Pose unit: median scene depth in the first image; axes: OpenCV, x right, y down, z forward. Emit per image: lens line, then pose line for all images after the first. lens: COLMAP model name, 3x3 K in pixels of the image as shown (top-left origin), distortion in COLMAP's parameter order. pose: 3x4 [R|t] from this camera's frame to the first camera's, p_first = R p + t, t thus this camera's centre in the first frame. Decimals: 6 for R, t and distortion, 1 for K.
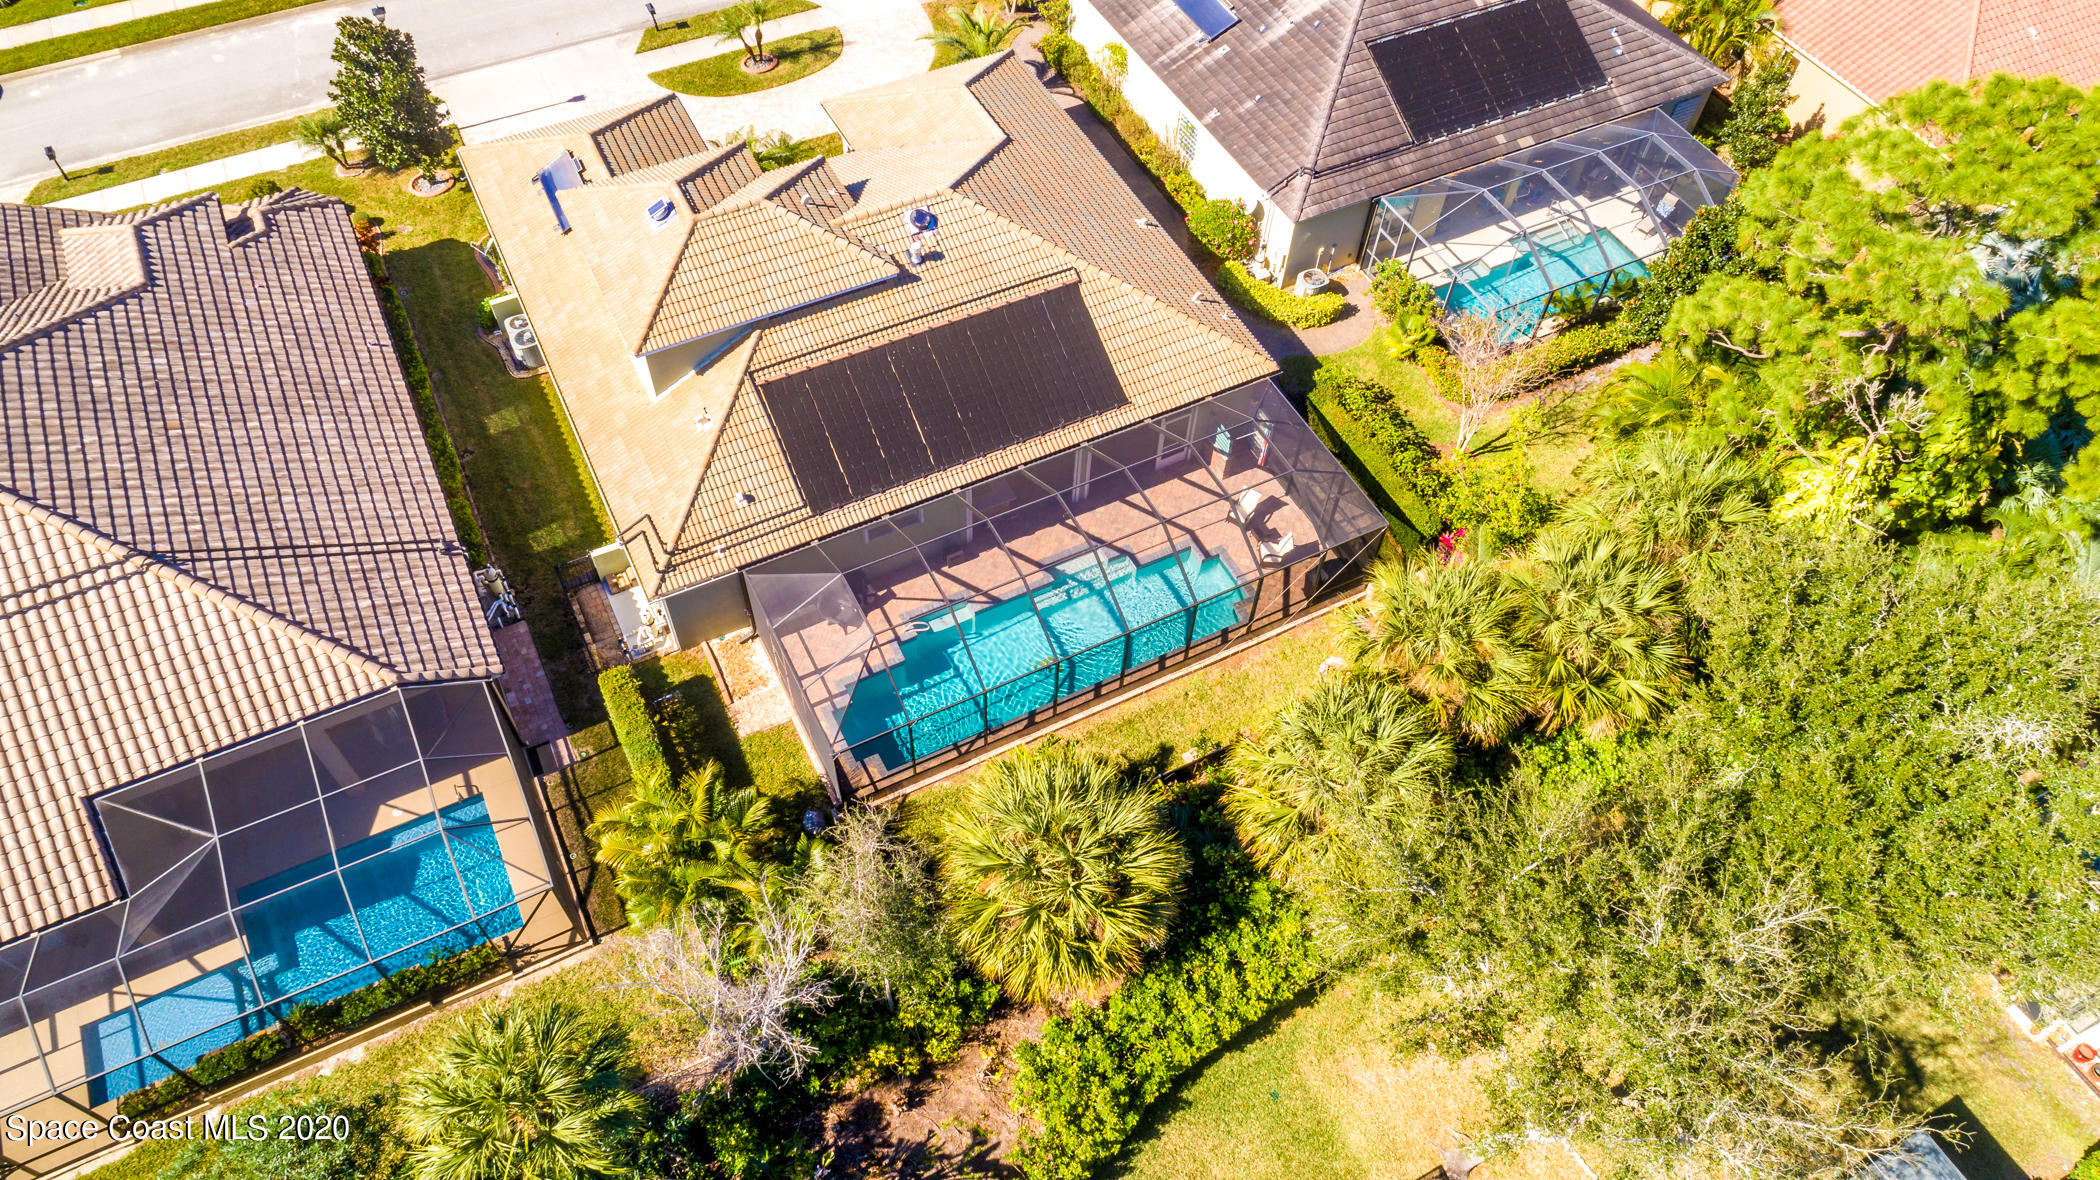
lens RADIAL K [[1414.9, 0, 1043.4], [0, 1414.9, 605.3], [0, 0, 1]] dist [-0.018867, 0.005296]
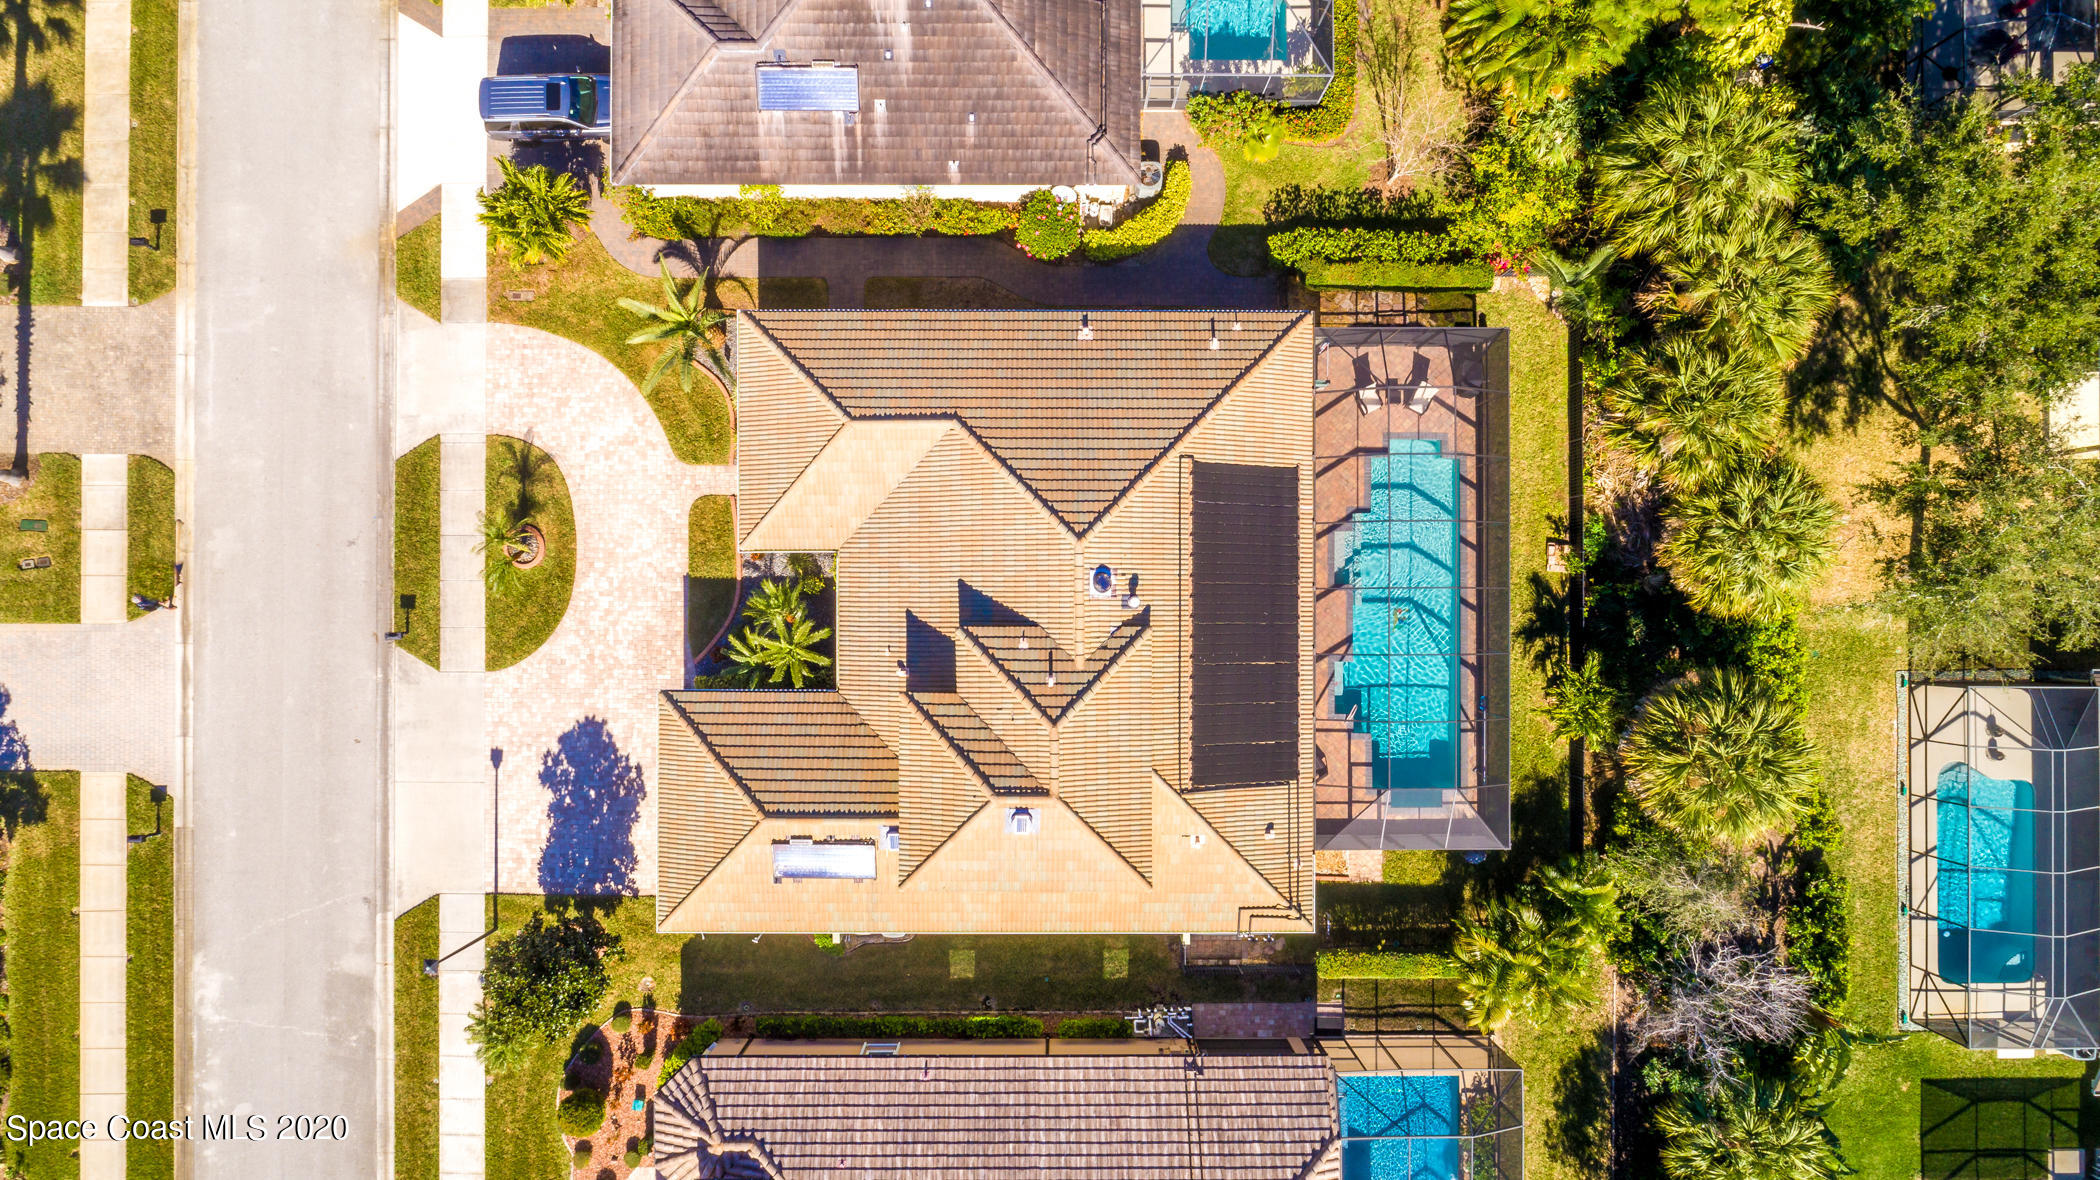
lens RADIAL K [[1414.9, 0, 1043.4], [0, 1414.9, 605.3], [0, 0, 1]] dist [-0.018867, 0.005296]
pose [[0.456169, -0.889520, -0.025774, -0.094667], [0.725045, 0.354717, 0.590326, -0.892940], [-0.515964, -0.287976, 0.806753, 0.200036]]
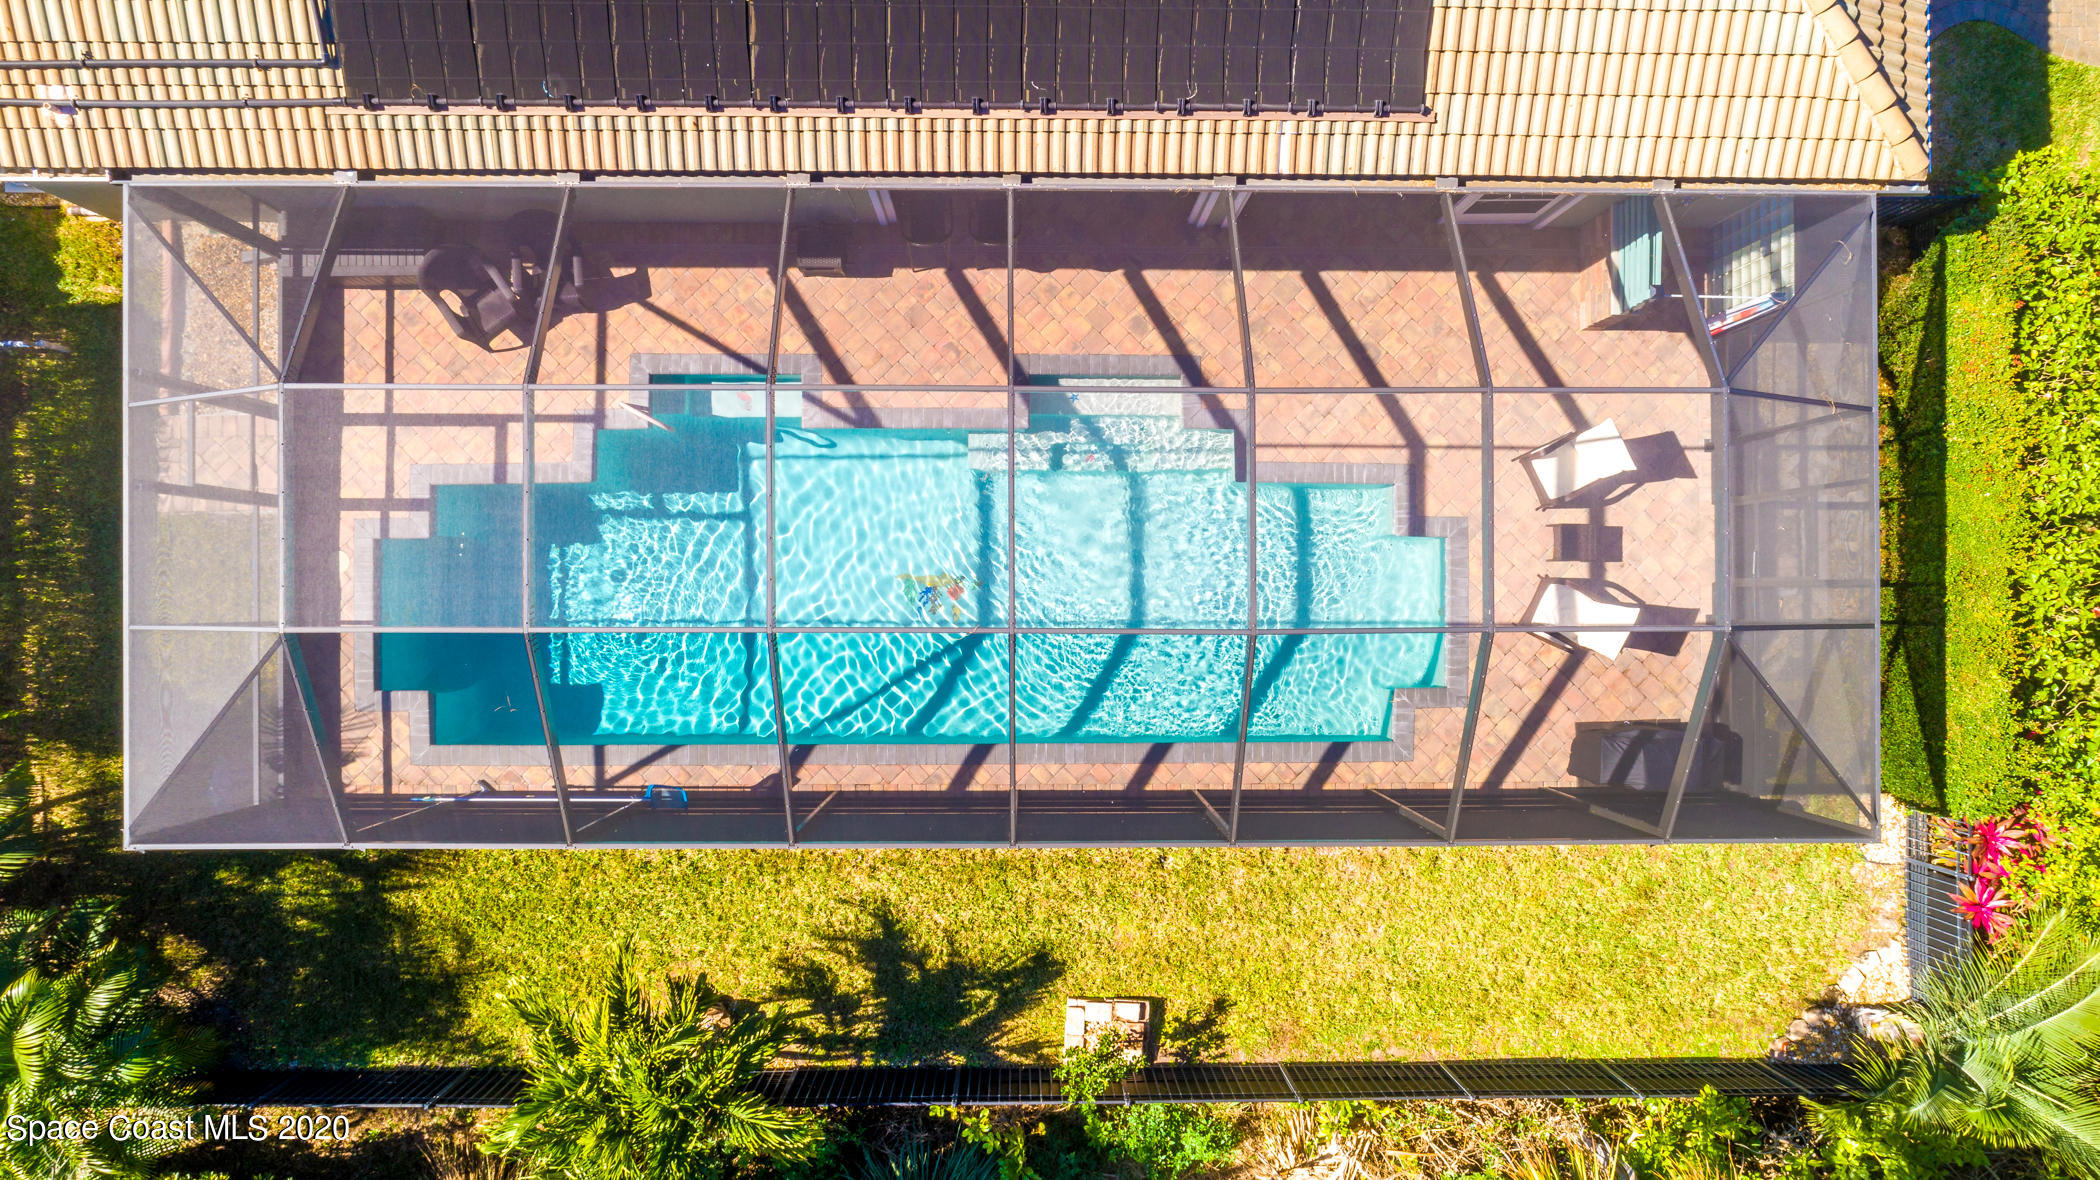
lens RADIAL K [[1414.9, 0, 1043.4], [0, 1414.9, 605.3], [0, 0, 1]] dist [-0.018867, 0.005296]
pose [[0.889794, 0.456033, -0.017361, 0.041979], [-0.363229, 0.730724, 0.578021, -0.215509], [0.276282, -0.508013, 0.815837, 0.668152]]
